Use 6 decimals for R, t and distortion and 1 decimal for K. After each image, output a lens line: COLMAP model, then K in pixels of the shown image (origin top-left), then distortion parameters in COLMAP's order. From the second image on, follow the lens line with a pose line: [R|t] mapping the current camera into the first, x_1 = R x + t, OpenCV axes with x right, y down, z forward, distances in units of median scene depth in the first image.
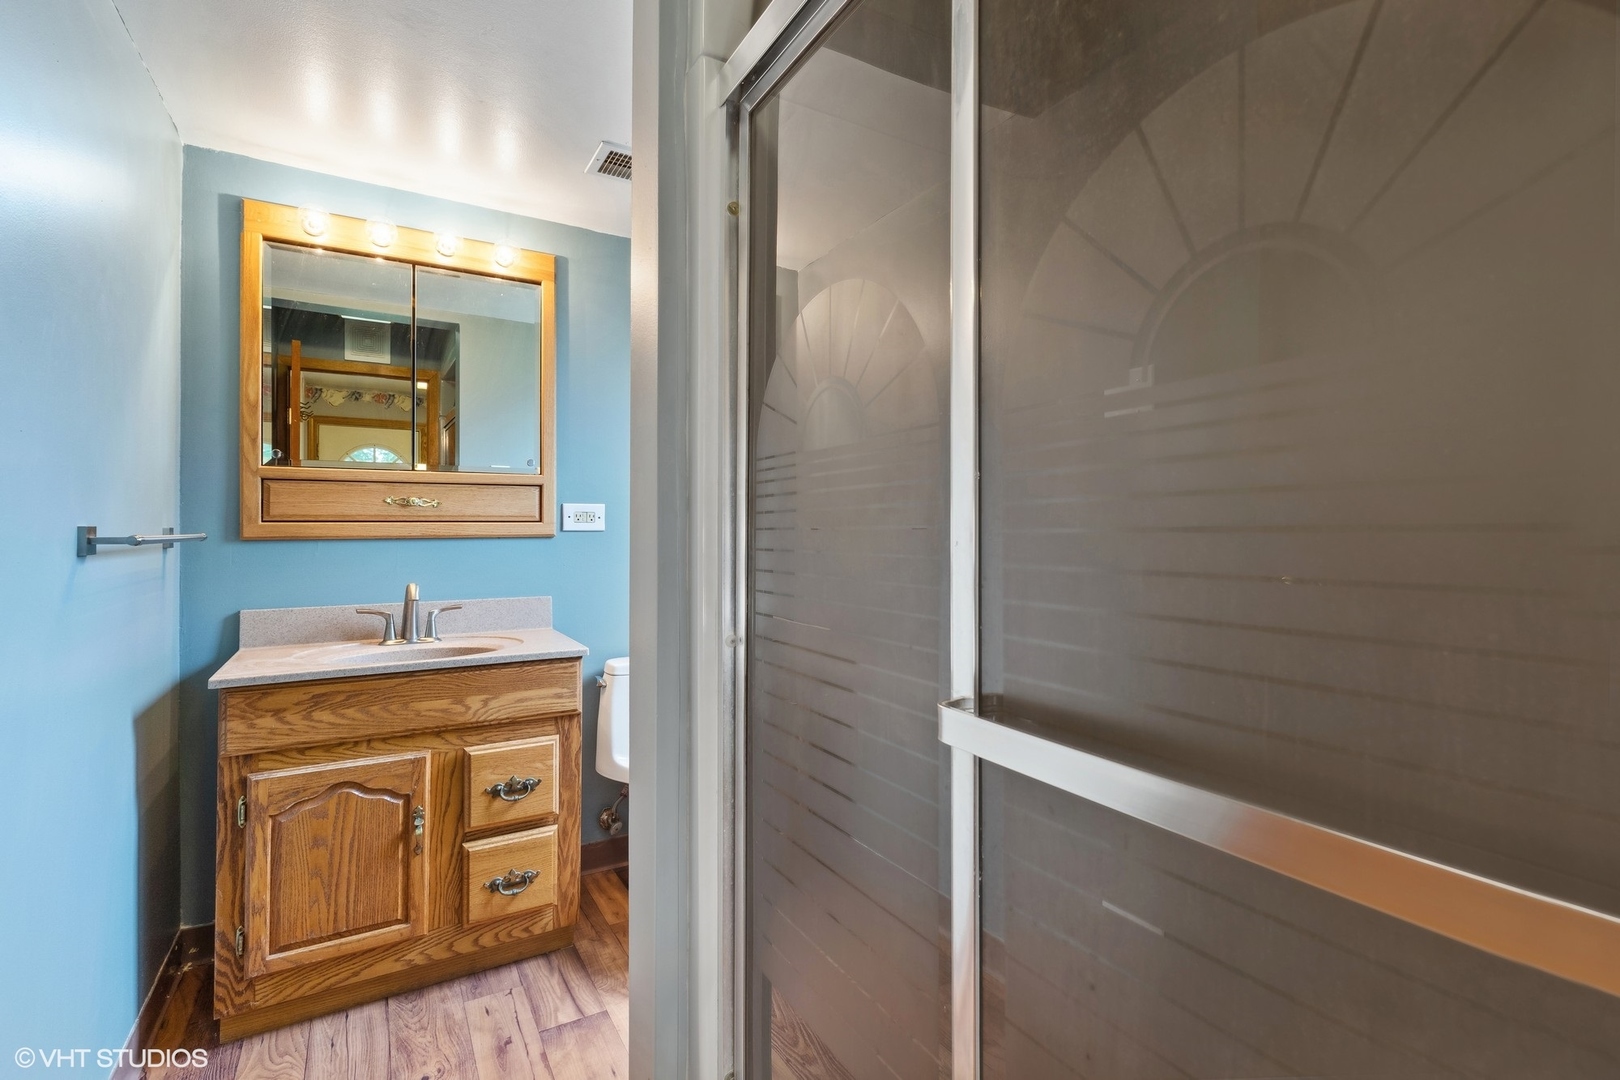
lens RADIAL K [[722.6, 0, 809.9], [0, 722.6, 533.1], [0, 0, 1]] dist [0.002075, 0.000283]
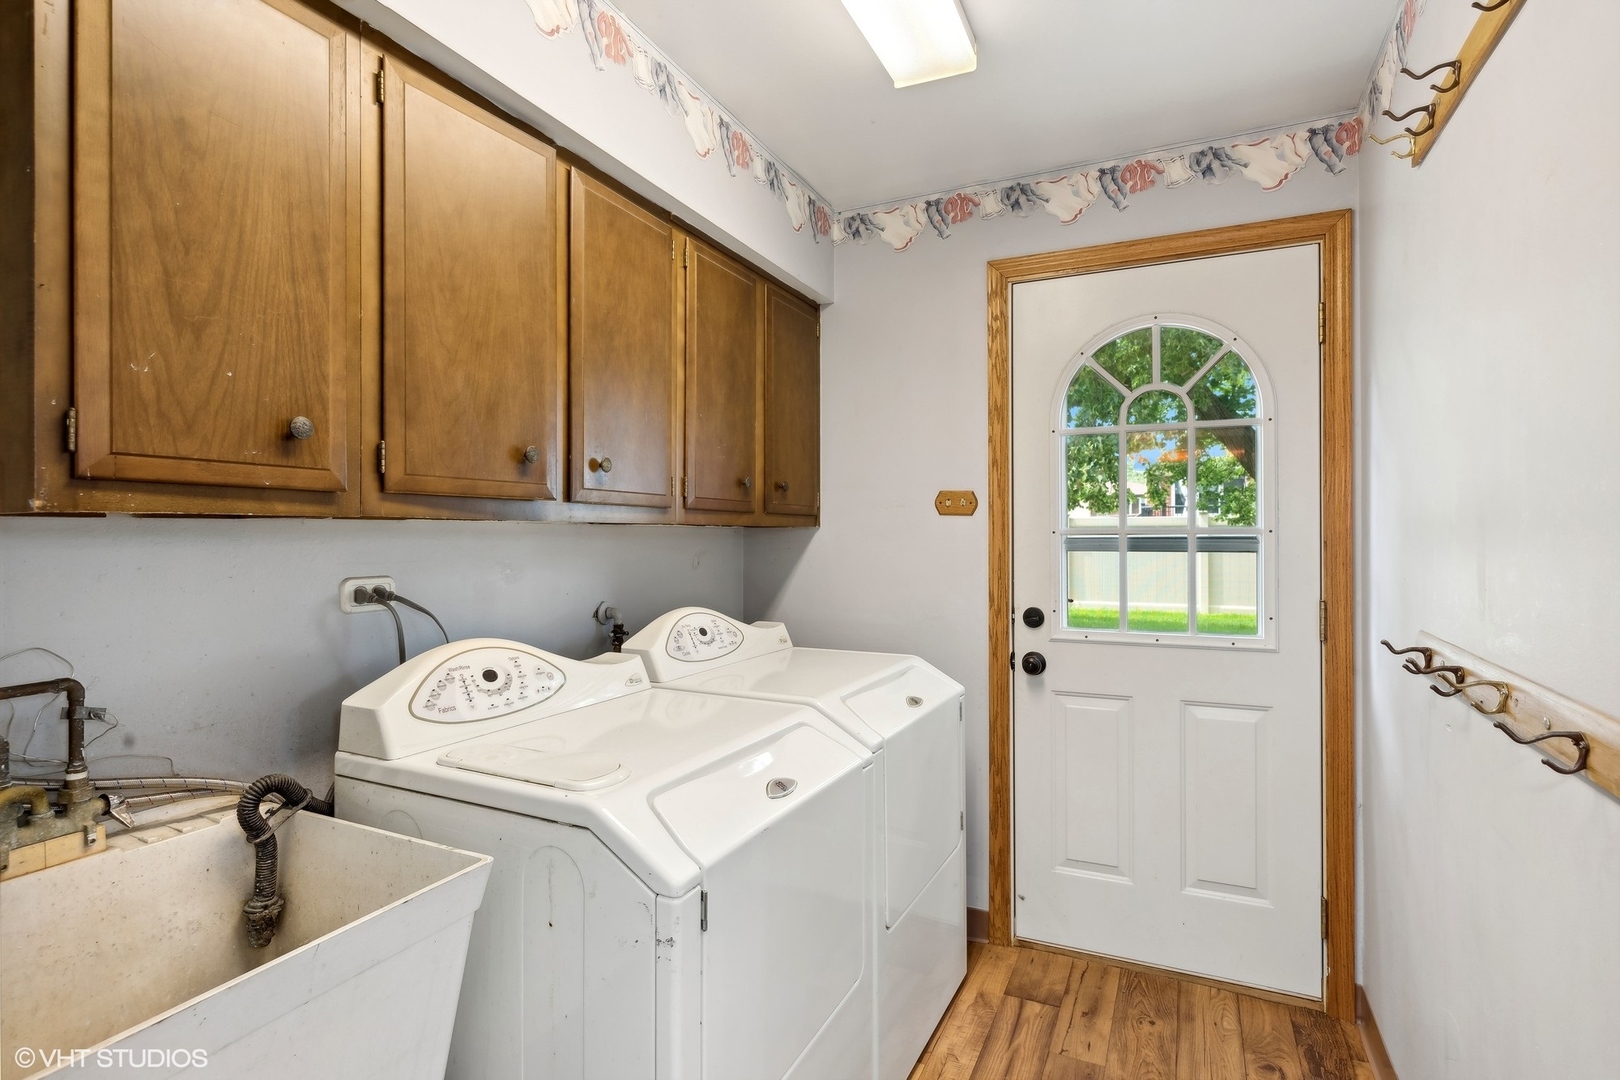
lens RADIAL K [[800.7, 0, 810.6], [0, 800.7, 534.3], [0, 0, 1]] dist [-0.000521, -0.000037]
pose [[-0.548533, -0.001563, 0.836127, -1.249094], [0.000376, 0.999998, 0.002116, -0.099748], [-0.836129, 0.001475, -0.548531, 2.060592]]
